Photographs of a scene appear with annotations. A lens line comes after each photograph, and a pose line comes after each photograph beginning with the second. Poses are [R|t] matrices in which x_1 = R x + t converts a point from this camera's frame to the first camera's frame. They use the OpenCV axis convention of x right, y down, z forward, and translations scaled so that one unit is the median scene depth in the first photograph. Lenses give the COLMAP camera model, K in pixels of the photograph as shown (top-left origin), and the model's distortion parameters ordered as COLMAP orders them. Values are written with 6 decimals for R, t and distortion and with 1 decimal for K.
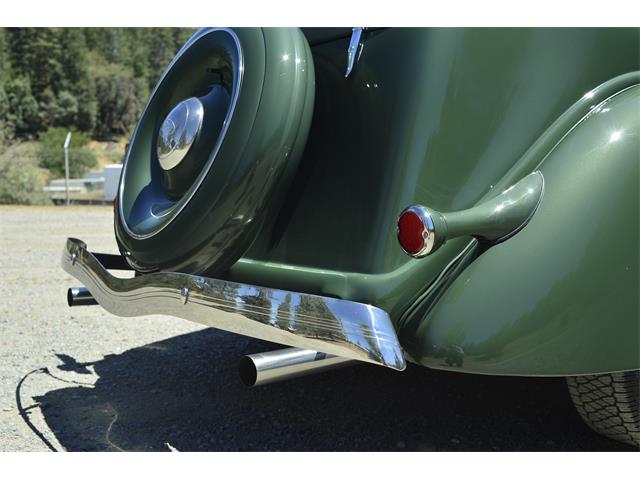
lens RADIAL K [[743.2, 0, 320.0], [0, 743.2, 240.0], [0, 0, 1]] dist [-0.079327, 0.010821]
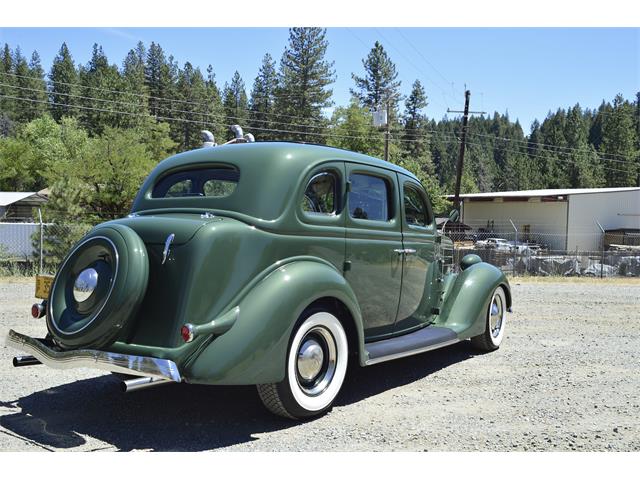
lens RADIAL K [[743.2, 0, 320.0], [0, 743.2, 240.0], [0, 0, 1]] dist [-0.079327, 0.010821]
pose [[0.973811, 0.010721, 0.227107, -0.014358], [0.009128, 0.996239, -0.086171, -0.096370], [-0.227177, 0.085988, 0.970050, -1.533011]]
